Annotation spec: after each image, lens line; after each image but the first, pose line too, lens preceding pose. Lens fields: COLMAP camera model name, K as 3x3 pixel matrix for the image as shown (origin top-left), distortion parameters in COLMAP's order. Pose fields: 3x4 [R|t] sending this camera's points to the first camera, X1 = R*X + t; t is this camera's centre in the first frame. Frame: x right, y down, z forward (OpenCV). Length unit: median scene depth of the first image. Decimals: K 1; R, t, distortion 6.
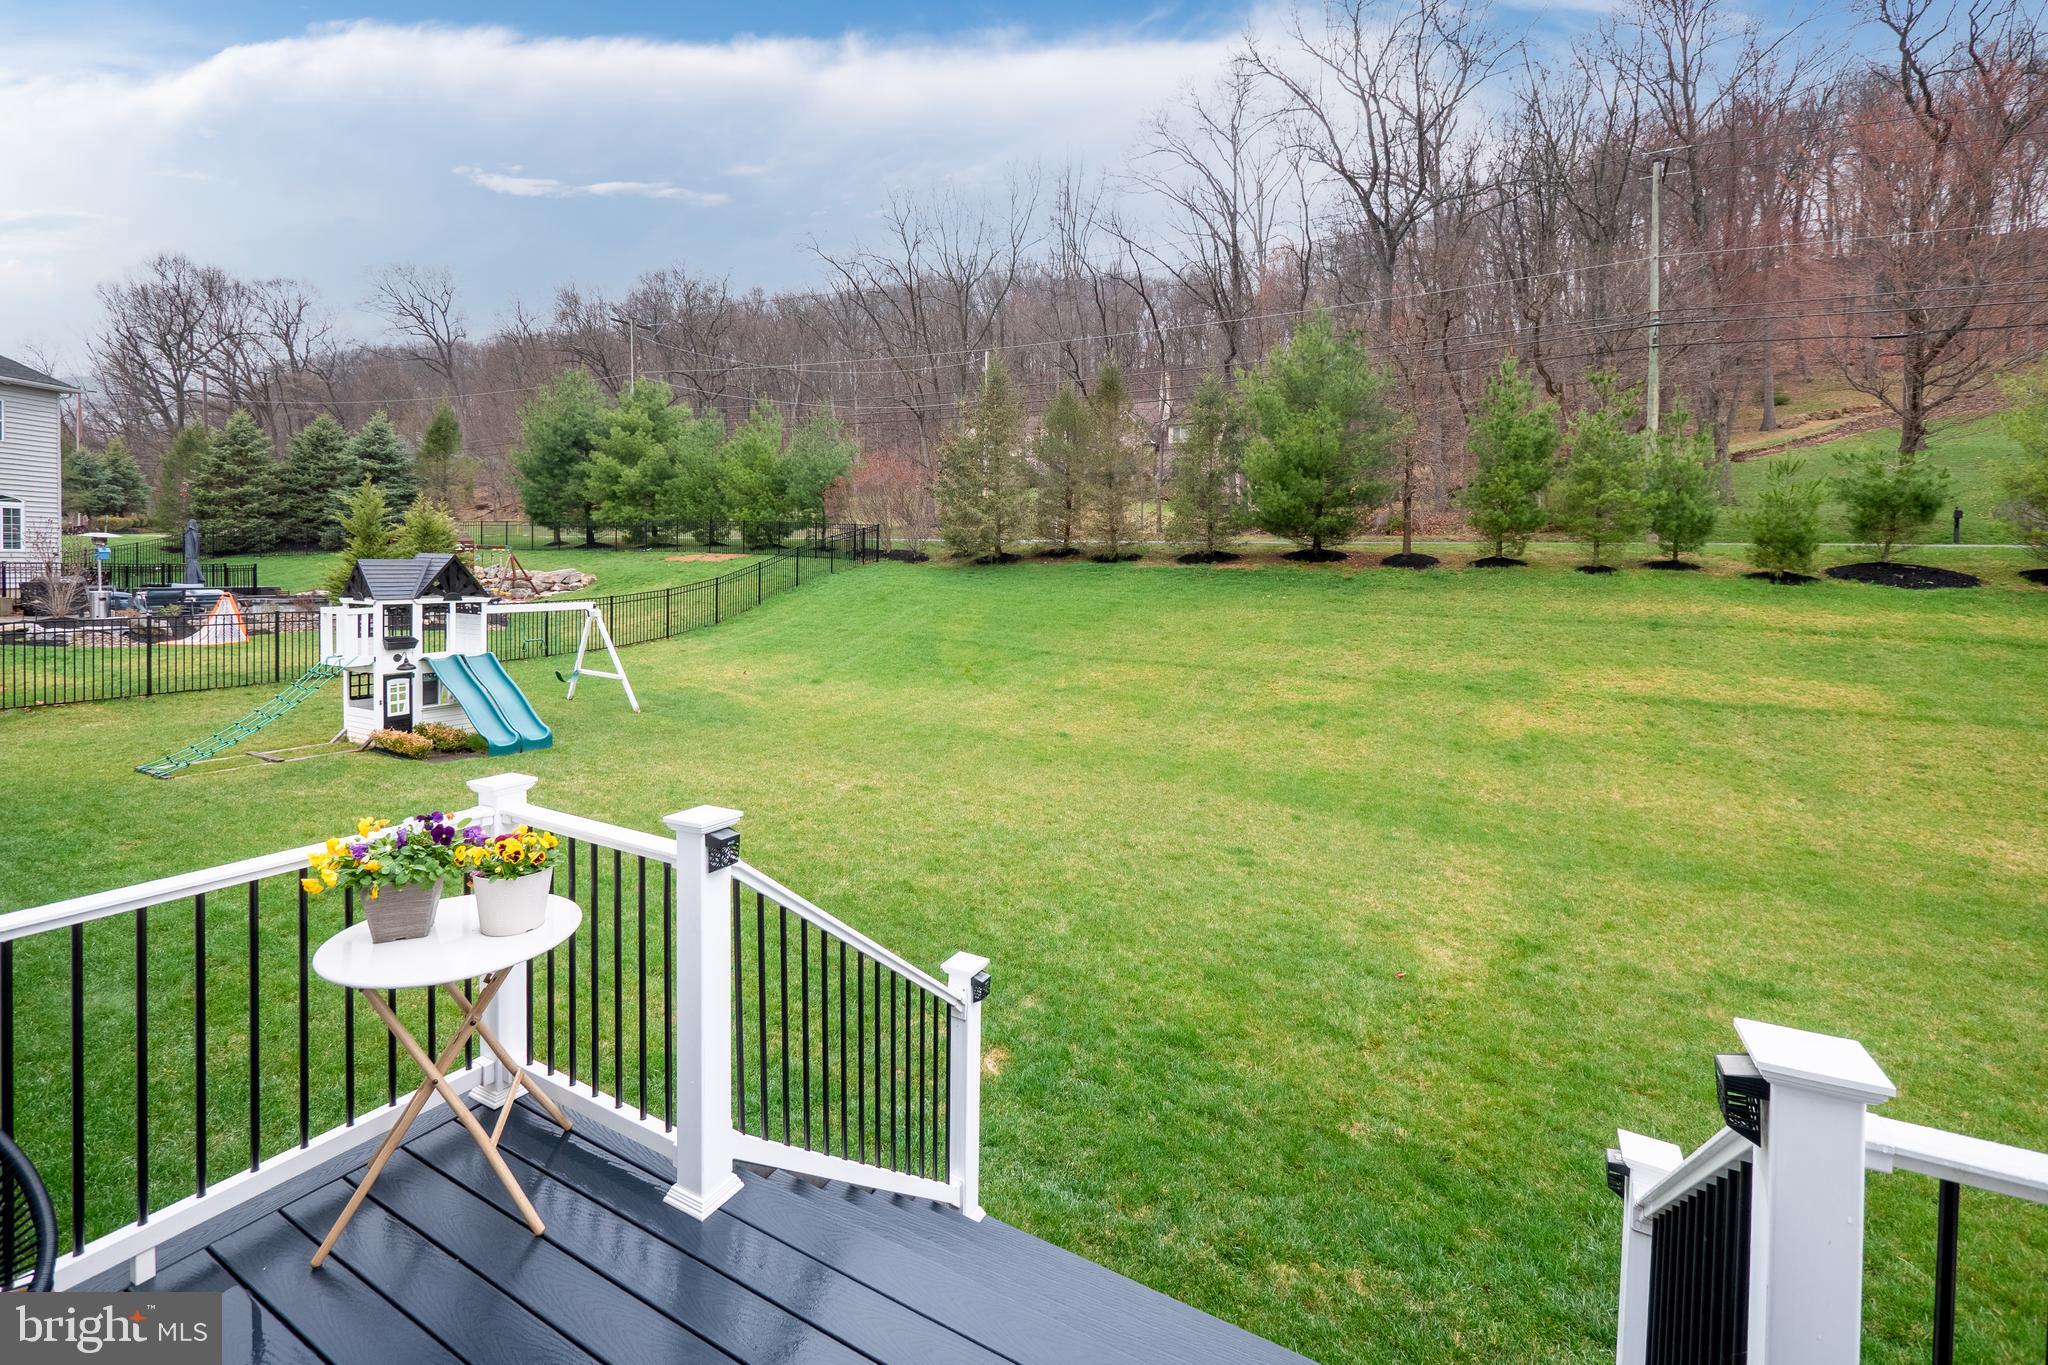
lens RADIAL K [[895.8, 0, 1019.0], [0, 895.8, 581.0], [0, 0, 1]] dist [-0.001873, -0.000005]
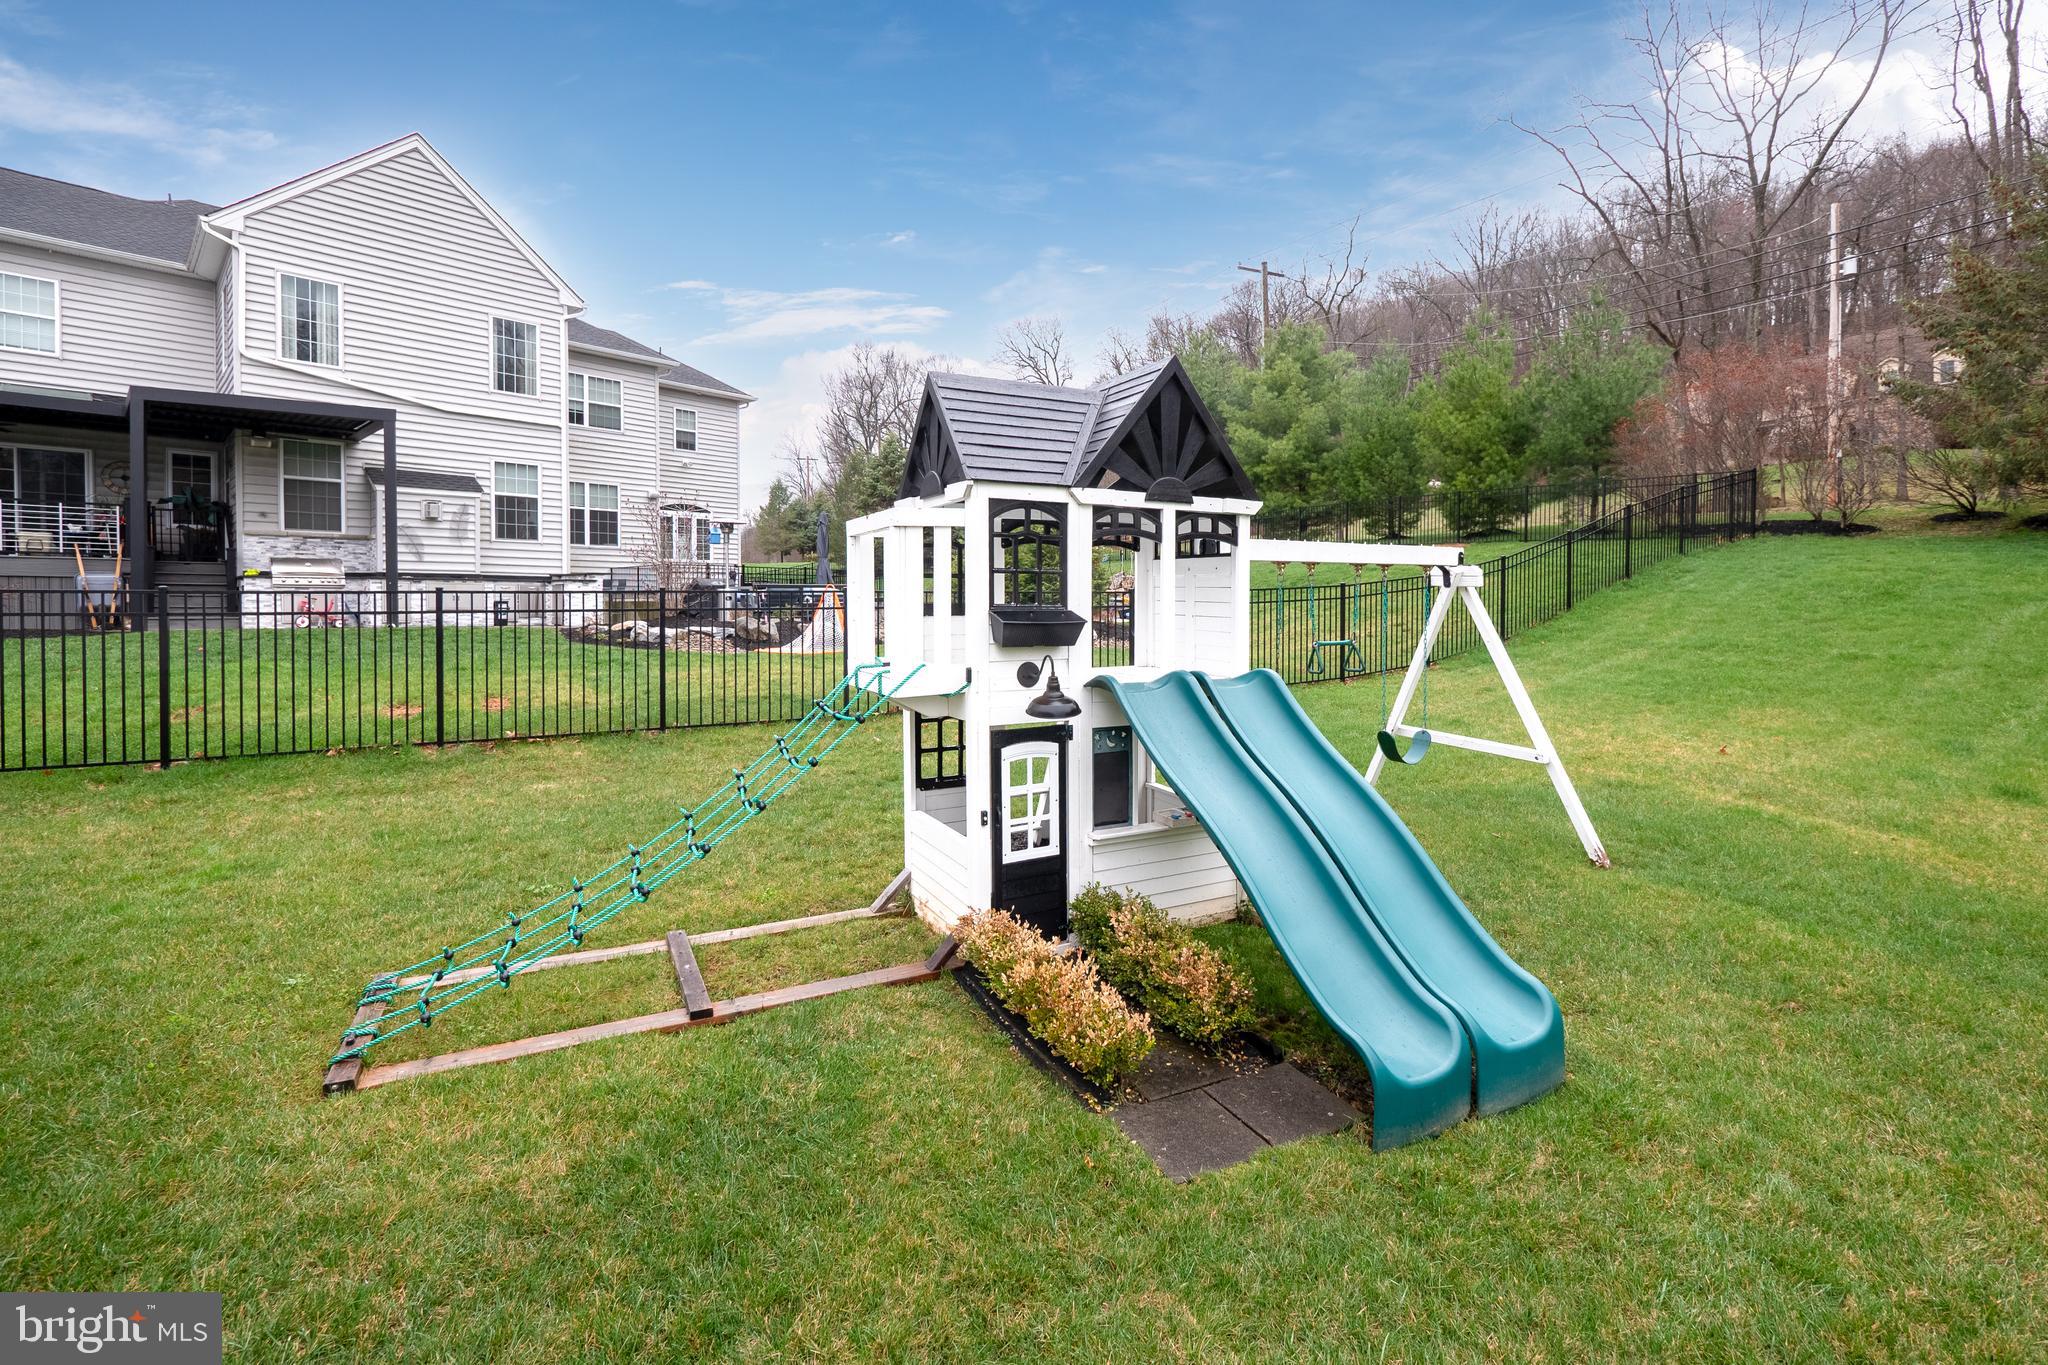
lens RADIAL K [[905.6, 0, 1017.1], [0, 905.6, 606.1], [0, 0, 1]] dist [-0.000952, -0.000124]
pose [[0.820536, -0.011080, -0.571488, -0.475454], [0.001827, 0.999858, -0.016762, 0.061744], [0.571592, 0.012709, 0.820439, 0.678995]]
